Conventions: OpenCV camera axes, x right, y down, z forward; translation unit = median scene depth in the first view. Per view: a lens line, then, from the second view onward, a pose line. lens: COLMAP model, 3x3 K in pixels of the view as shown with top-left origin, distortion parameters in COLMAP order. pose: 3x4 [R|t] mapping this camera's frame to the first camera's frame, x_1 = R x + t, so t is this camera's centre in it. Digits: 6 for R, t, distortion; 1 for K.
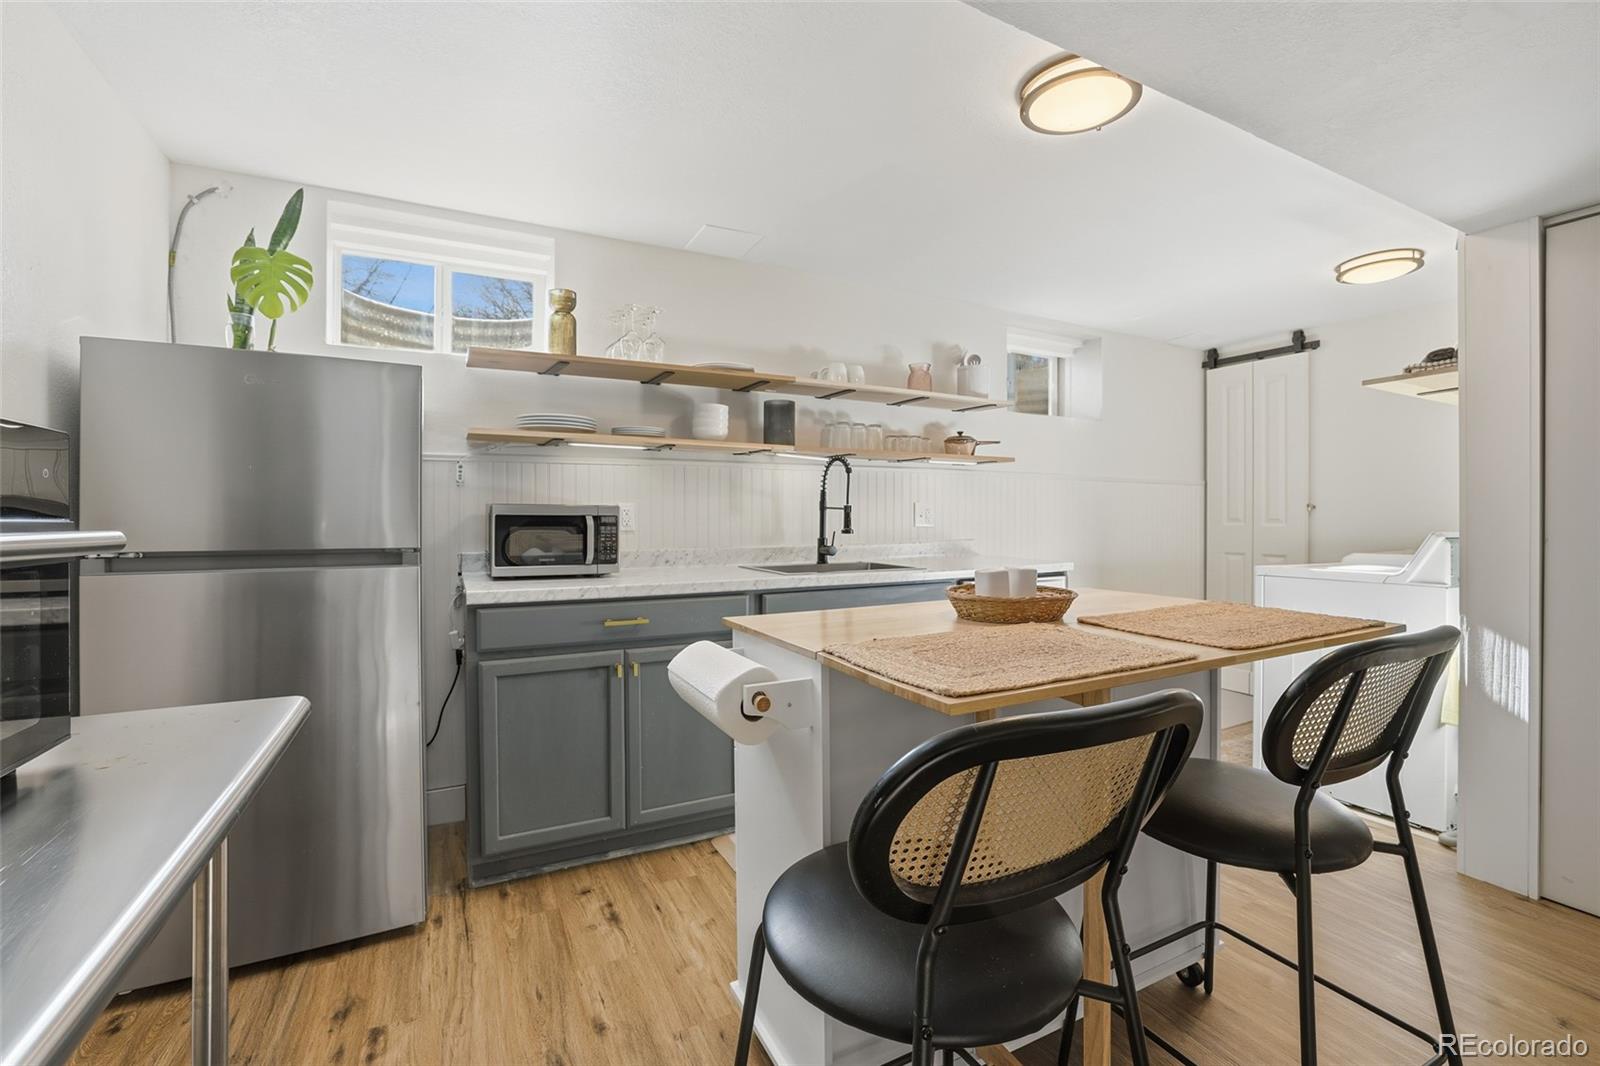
lens RADIAL K [[705.2, 0, 788.3], [0, 705.2, 518.5], [0, 0, 1]] dist [-0.032282, 0.009289]
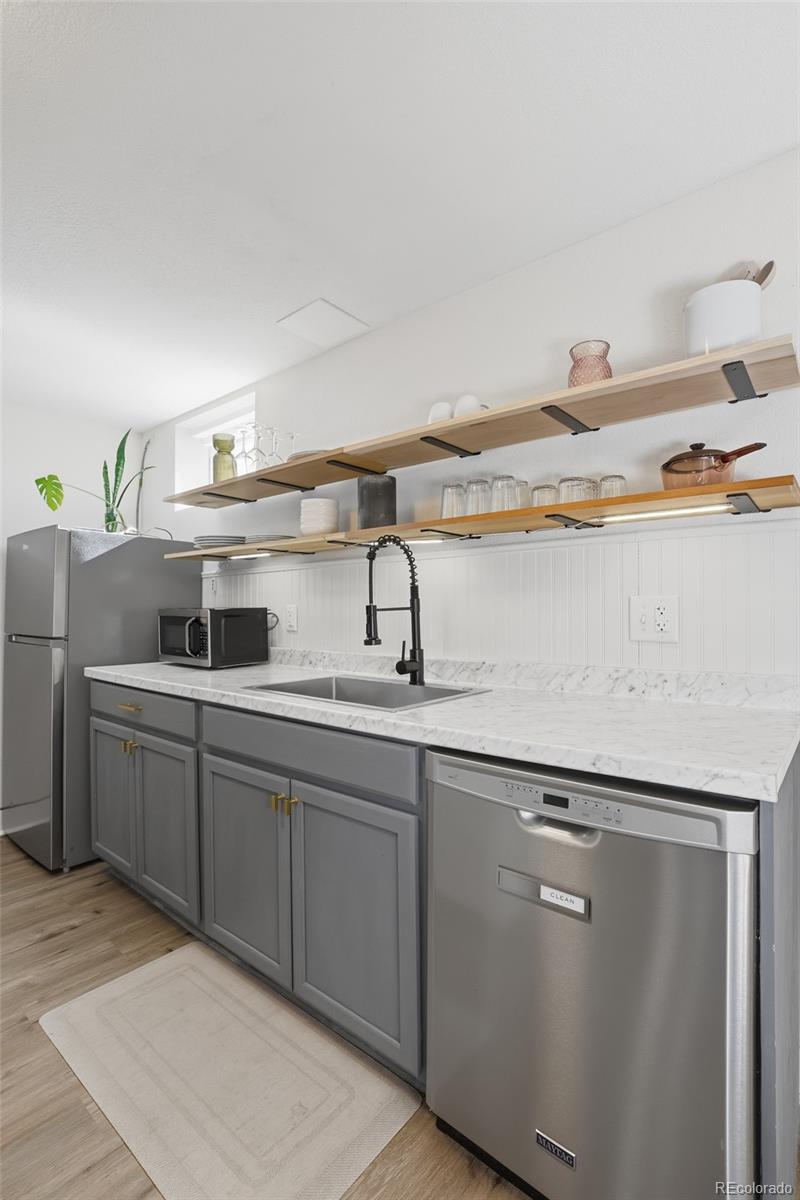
lens RADIAL K [[554.5, 0, 401.3], [0, 554.5, 610.8], [0, 0, 1]] dist [-0.028121, 0.000503]
pose [[0.384840, -0.000970, -0.922983, 0.612912], [0.001884, 0.999998, -0.000265, -0.012580], [0.922981, -0.001637, 0.384841, 0.814822]]
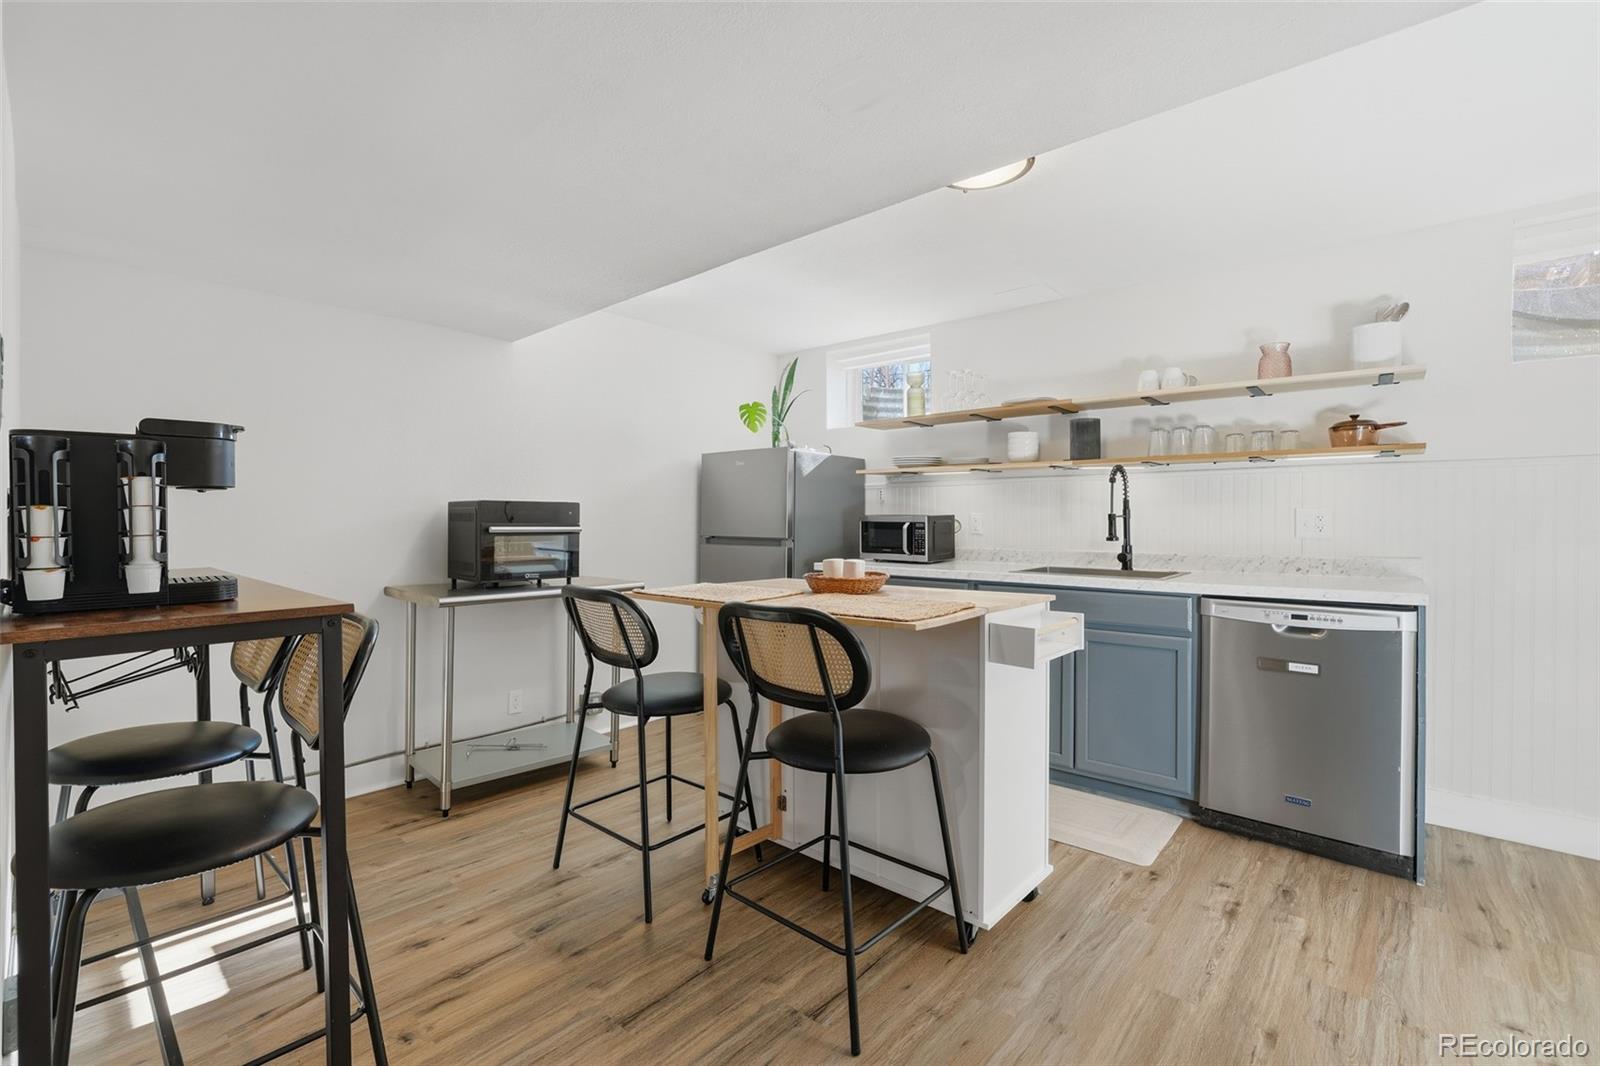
lens RADIAL K [[705.2, 0, 793.8], [0, 705.2, 526.3], [0, 0, 1]] dist [-0.032282, 0.009289]
pose [[0.360662, 0.009603, -0.932647, 0.880102], [-0.002999, 0.999954, 0.009136, -0.007776], [0.932692, -0.000498, 0.360674, 0.188790]]
